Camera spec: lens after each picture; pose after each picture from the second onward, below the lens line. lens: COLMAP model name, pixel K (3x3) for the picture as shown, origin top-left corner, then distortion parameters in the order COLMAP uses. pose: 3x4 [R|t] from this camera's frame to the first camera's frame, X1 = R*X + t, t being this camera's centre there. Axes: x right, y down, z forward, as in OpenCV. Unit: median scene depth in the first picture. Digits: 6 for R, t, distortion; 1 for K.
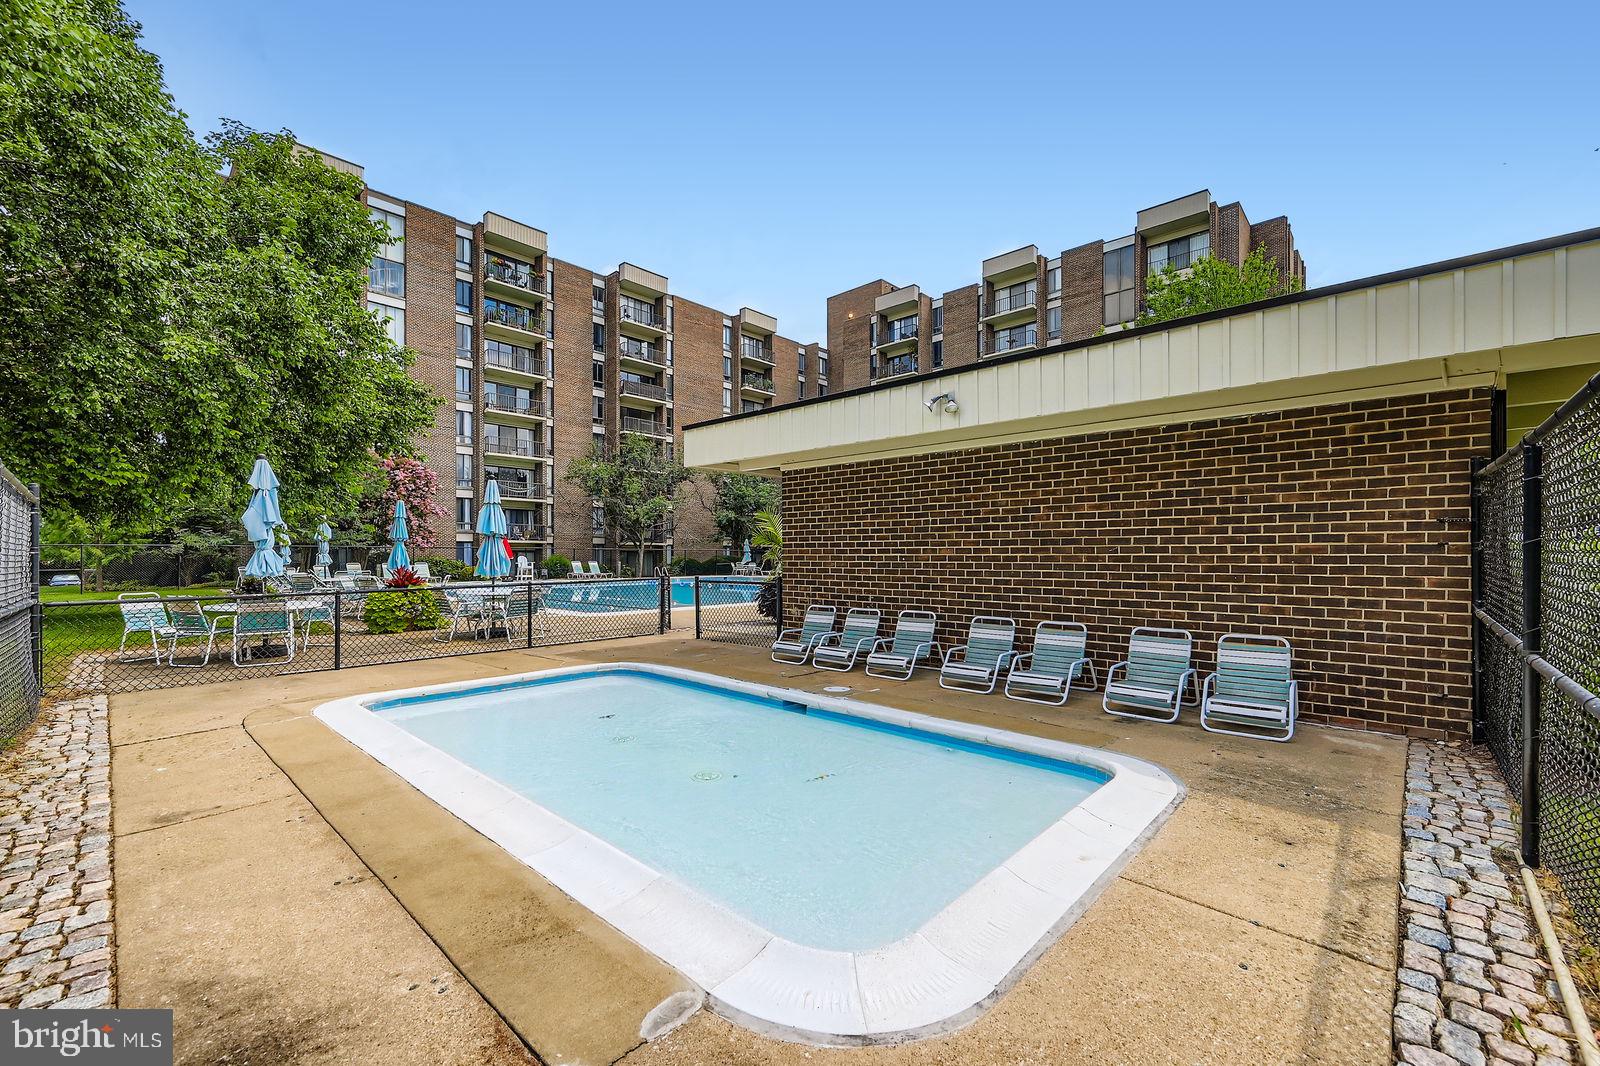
lens RADIAL K [[643.3, 0, 792.9], [0, 643.3, 546.0], [0, 0, 1]] dist [0.000322, -0.000086]
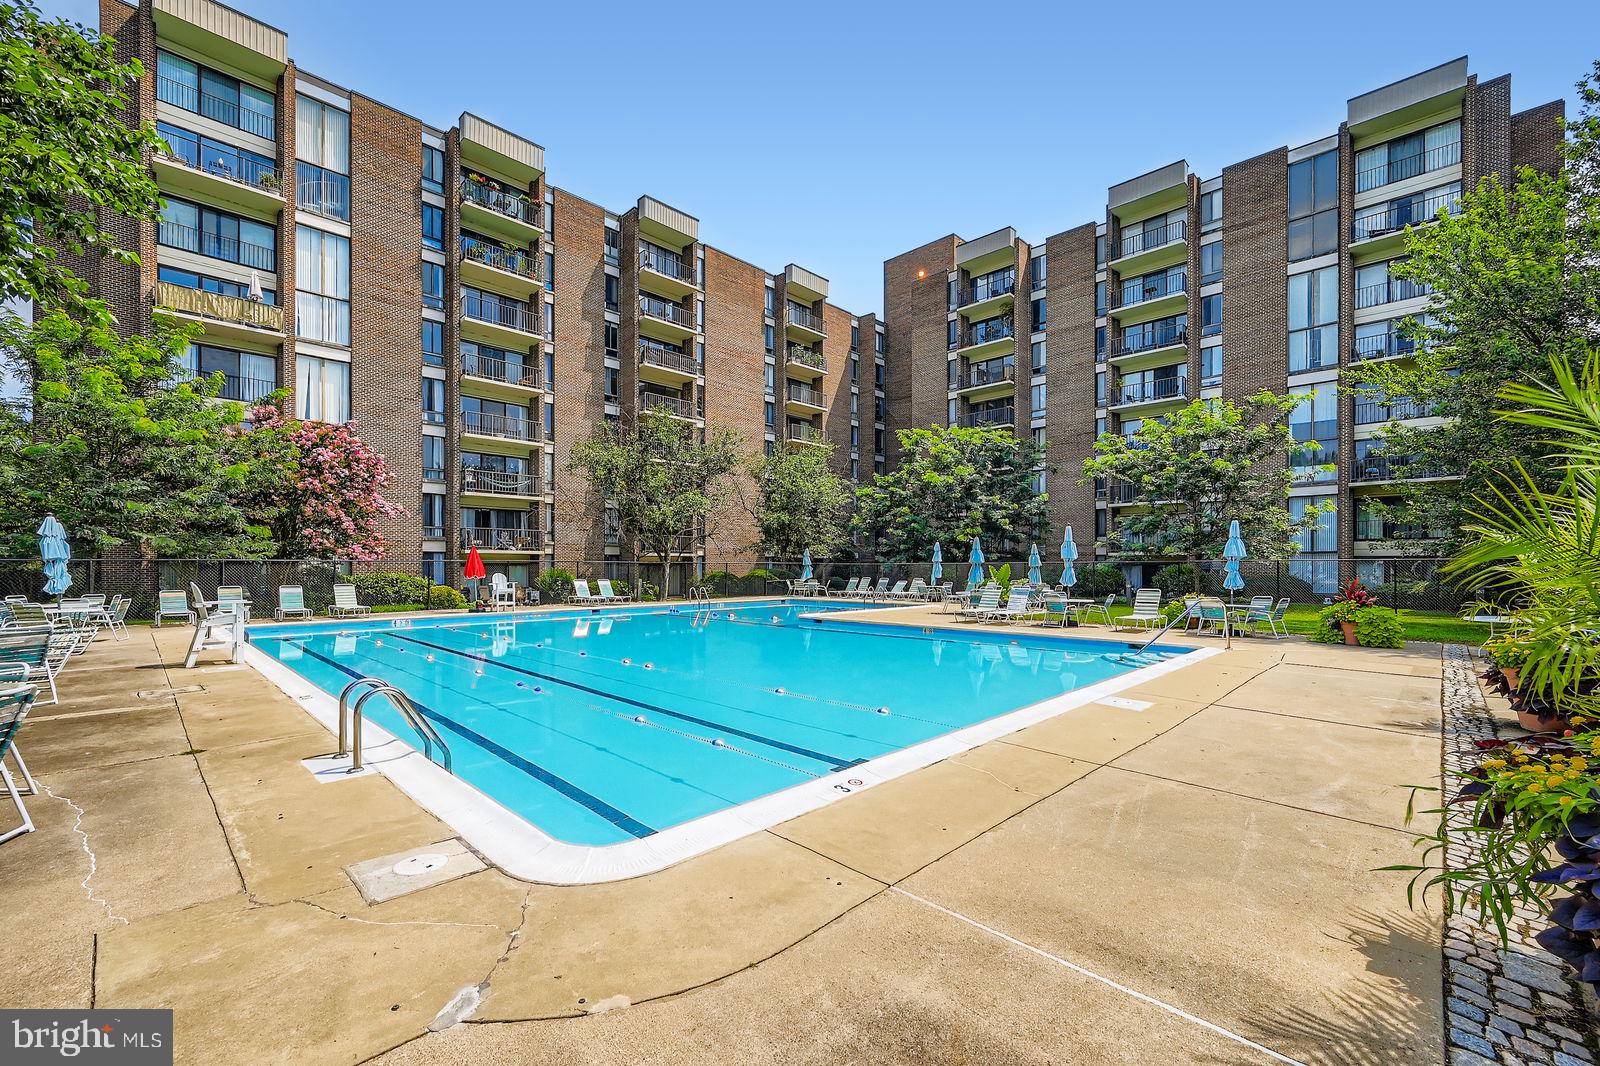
lens RADIAL K [[661.4, 0, 805.9], [0, 661.4, 559.2], [0, 0, 1]] dist [-0.000241, -0.000168]
pose [[0.999956, -0.000092, -0.009389, -0.058298], [0.000133, 0.999990, 0.004393, -0.001684], [0.009388, -0.004394, 0.999946, 0.196307]]
